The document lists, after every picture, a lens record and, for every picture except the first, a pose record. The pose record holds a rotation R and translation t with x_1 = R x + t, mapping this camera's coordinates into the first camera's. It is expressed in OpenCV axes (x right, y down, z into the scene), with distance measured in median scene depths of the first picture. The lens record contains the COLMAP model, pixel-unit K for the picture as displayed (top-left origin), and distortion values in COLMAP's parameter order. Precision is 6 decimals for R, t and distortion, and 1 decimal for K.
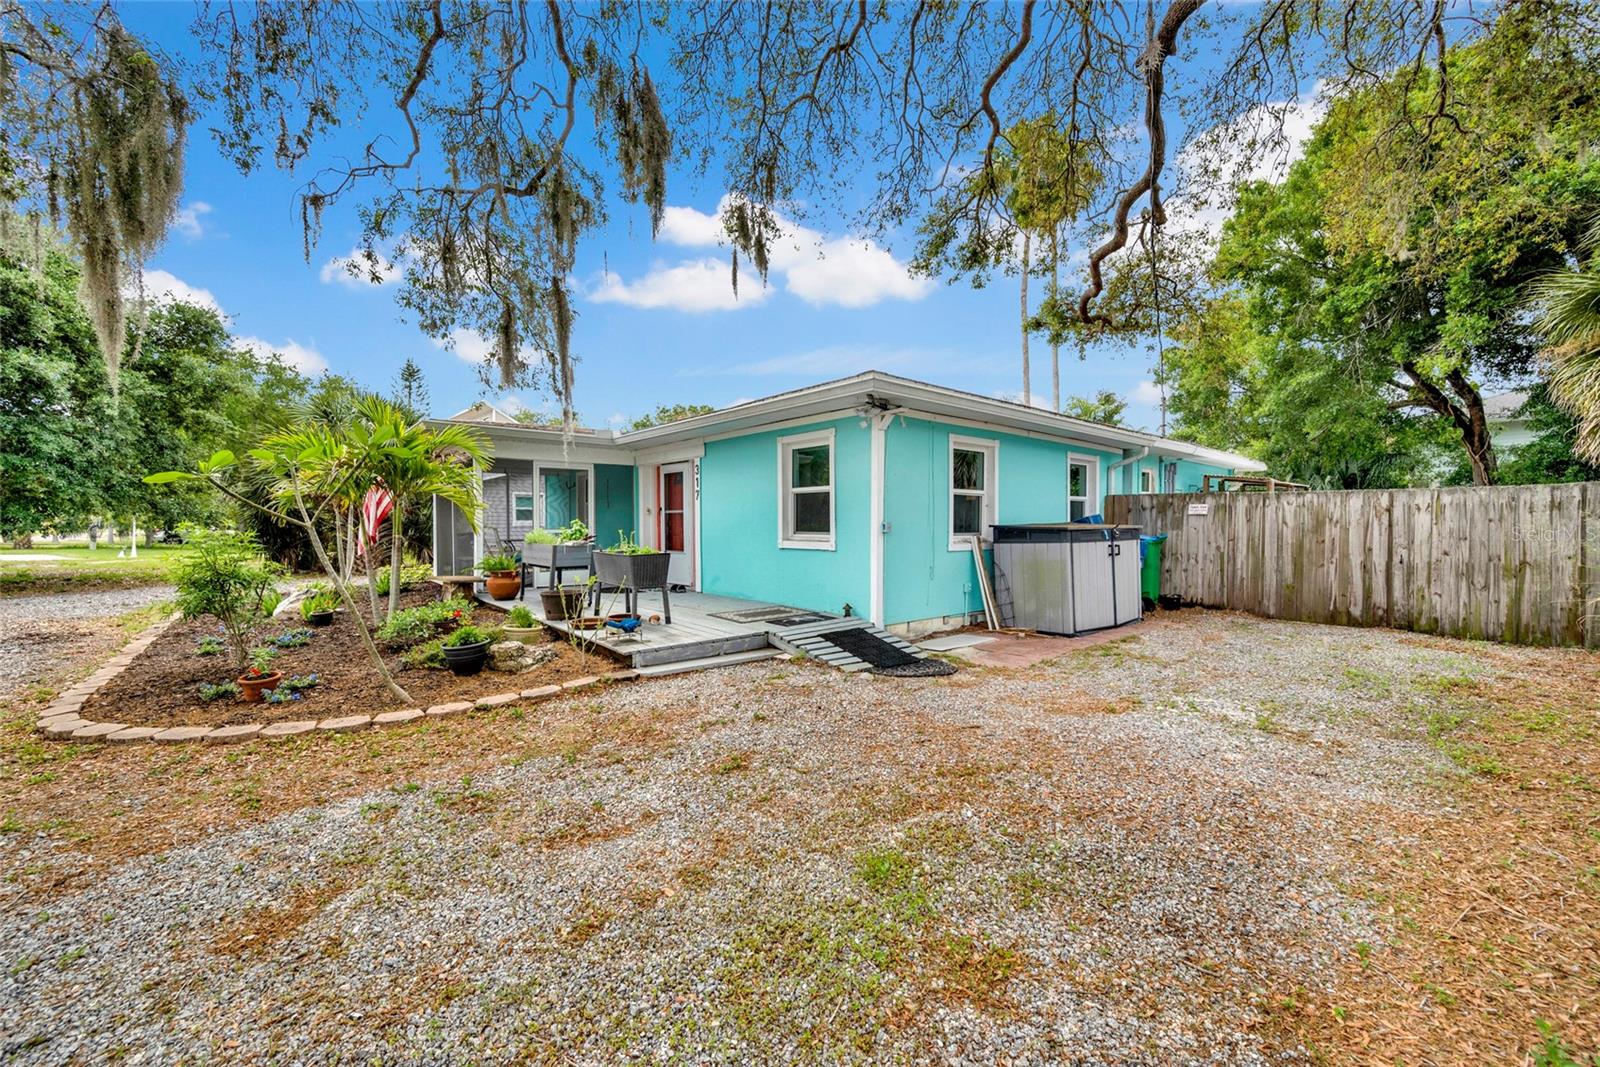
lens RADIAL K [[640.2, 0, 800.0], [0, 640.2, 529.7], [0, 0, 1]] dist [-0.007541, 0.000272]
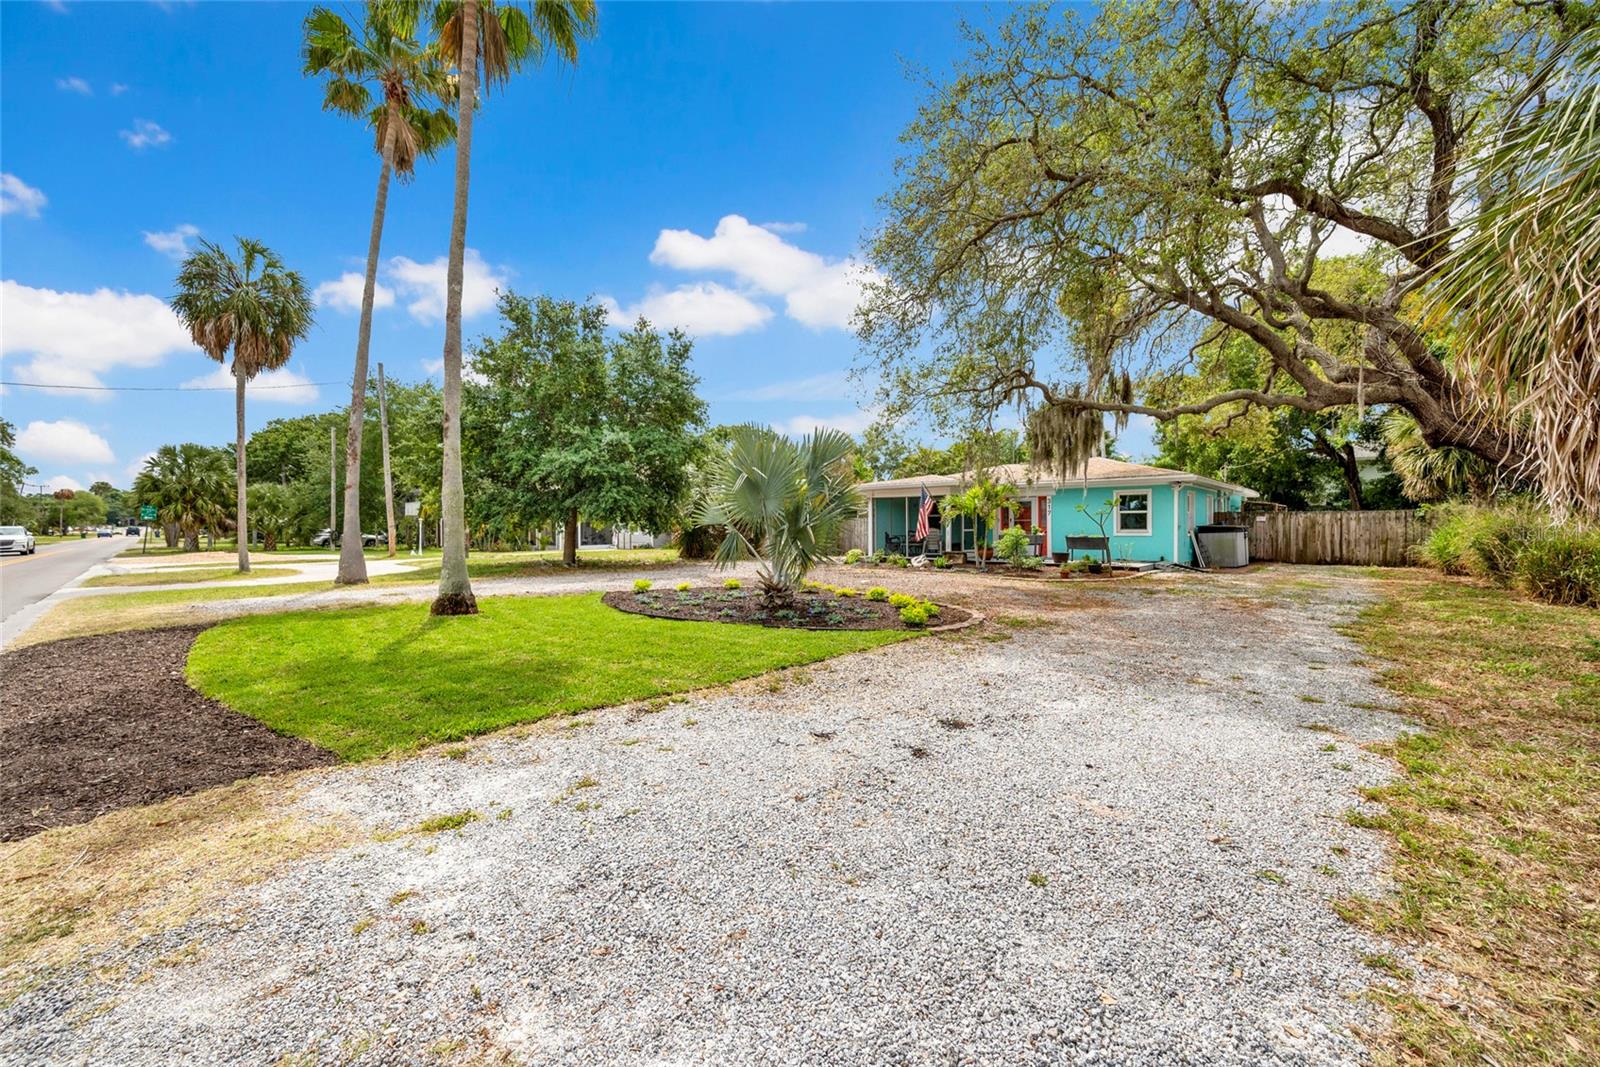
lens RADIAL K [[640.2, 0, 801.2], [0, 640.2, 528.0], [0, 0, 1]] dist [-0.007541, 0.000272]
pose [[0.991770, -0.004939, 0.127937, -1.509974], [0.005738, 0.999966, -0.005880, 0.006371], [-0.127903, 0.006566, 0.991765, -1.231971]]
